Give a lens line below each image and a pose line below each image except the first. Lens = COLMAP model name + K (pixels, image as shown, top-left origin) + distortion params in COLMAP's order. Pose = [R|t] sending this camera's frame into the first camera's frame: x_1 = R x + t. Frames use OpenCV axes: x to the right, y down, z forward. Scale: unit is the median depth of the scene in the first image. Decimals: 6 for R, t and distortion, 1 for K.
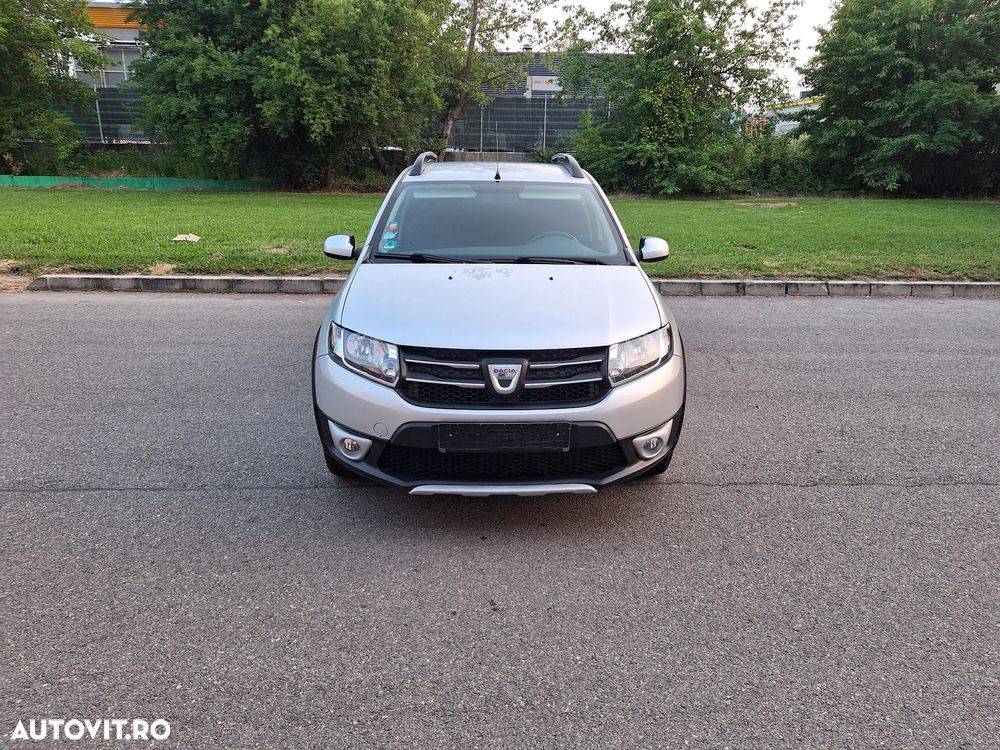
lens RADIAL K [[690.8, 0, 517.8], [0, 690.8, 357.9], [0, 0, 1]] dist [0.059933, -0.061879]
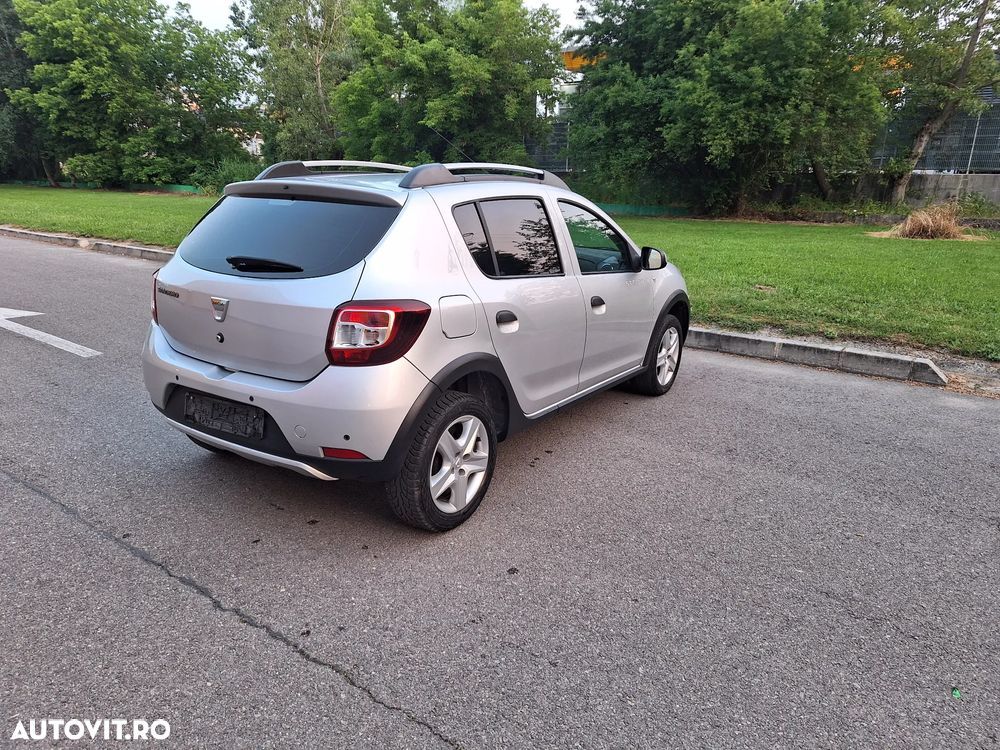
lens RADIAL K [[690.1, 0, 495.4], [0, 690.1, 373.0], [0, 0, 1]] dist [0.054224, -0.053601]
pose [[0.770746, 0.170647, -0.613866, 0.104511], [-0.180267, 0.982504, 0.046787, -0.030603], [0.611110, 0.074599, 0.788023, 0.119514]]
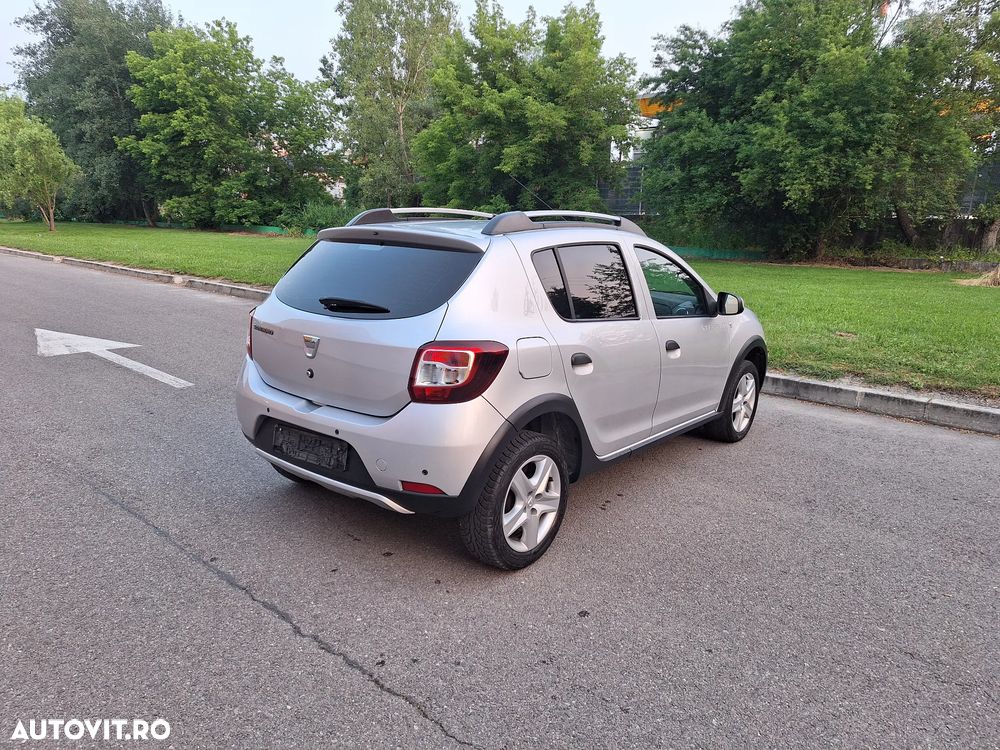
lens RADIAL K [[689.1, 0, 505.8], [0, 689.1, 376.4], [0, 0, 1]] dist [0.073980, -0.089878]
pose [[0.712616, 0.156690, -0.683833, 0.105528], [-0.204746, 0.978754, 0.010903, -0.030521], [0.671013, 0.132242, 0.729558, 0.115010]]
